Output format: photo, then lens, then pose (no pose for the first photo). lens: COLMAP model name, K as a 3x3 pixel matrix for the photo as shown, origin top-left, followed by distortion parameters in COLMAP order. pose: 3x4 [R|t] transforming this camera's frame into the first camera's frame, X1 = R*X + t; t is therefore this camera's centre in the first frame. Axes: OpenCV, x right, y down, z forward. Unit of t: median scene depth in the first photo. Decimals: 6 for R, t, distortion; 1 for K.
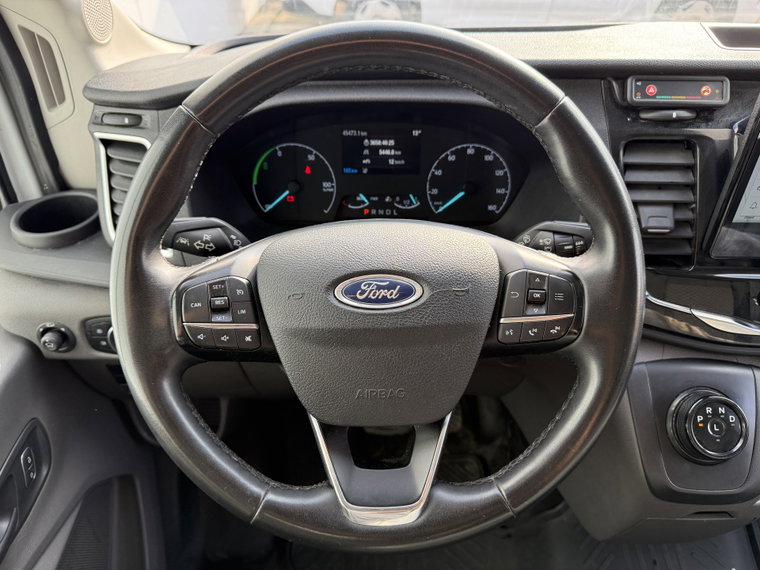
lens RADIAL K [[532.8, 0, 378.5], [0, 532.8, 283.7], [0, 0, 1]] dist [0.032174, -0.040338]
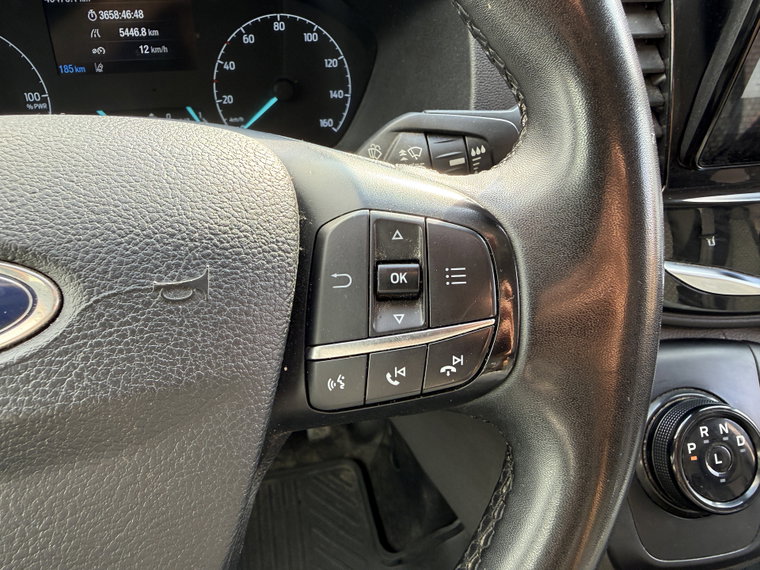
lens RADIAL K [[536.8, 0, 339.3], [0, 536.8, 268.5], [0, 0, 1]] dist [-0.001759, -0.002546]
pose [[0.984220, -0.094898, 0.149351, 0.144722], [0.088506, 0.994875, 0.048894, -0.004490], [-0.153225, -0.034905, 0.987575, 0.459853]]
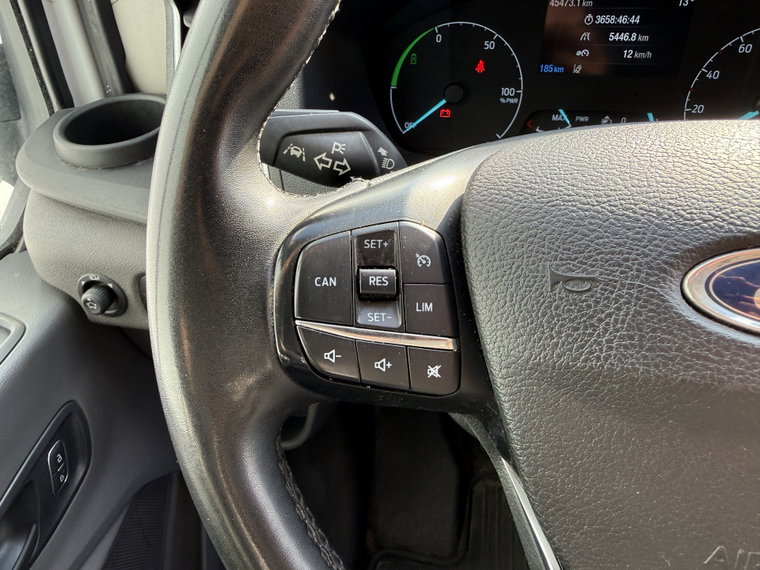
lens RADIAL K [[536.8, 0, 342.8], [0, 536.8, 274.2], [0, 0, 1]] dist [-0.001759, -0.002546]
pose [[0.977110, 0.091980, -0.191820, -0.174722], [-0.082041, 0.994873, 0.059143, 0.004432], [0.196276, -0.042052, 0.979646, 0.412153]]
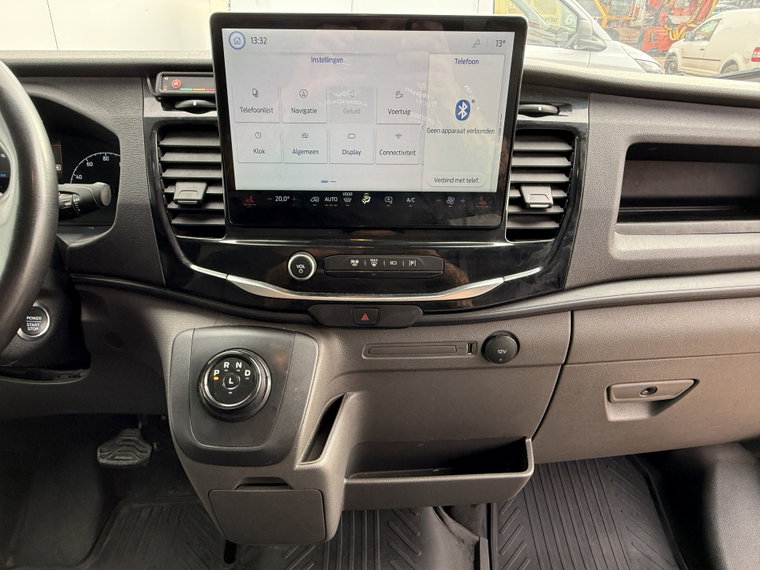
lens RADIAL K [[536.8, 0, 381.3], [0, 536.8, 291.4], [0, 0, 1]] dist [-0.001759, -0.002546]
pose [[0.999647, 0.004945, 0.026119, 0.838710], [0.000226, 0.980933, -0.194347, 0.281248], [-0.026582, 0.194284, 0.980585, -0.065142]]
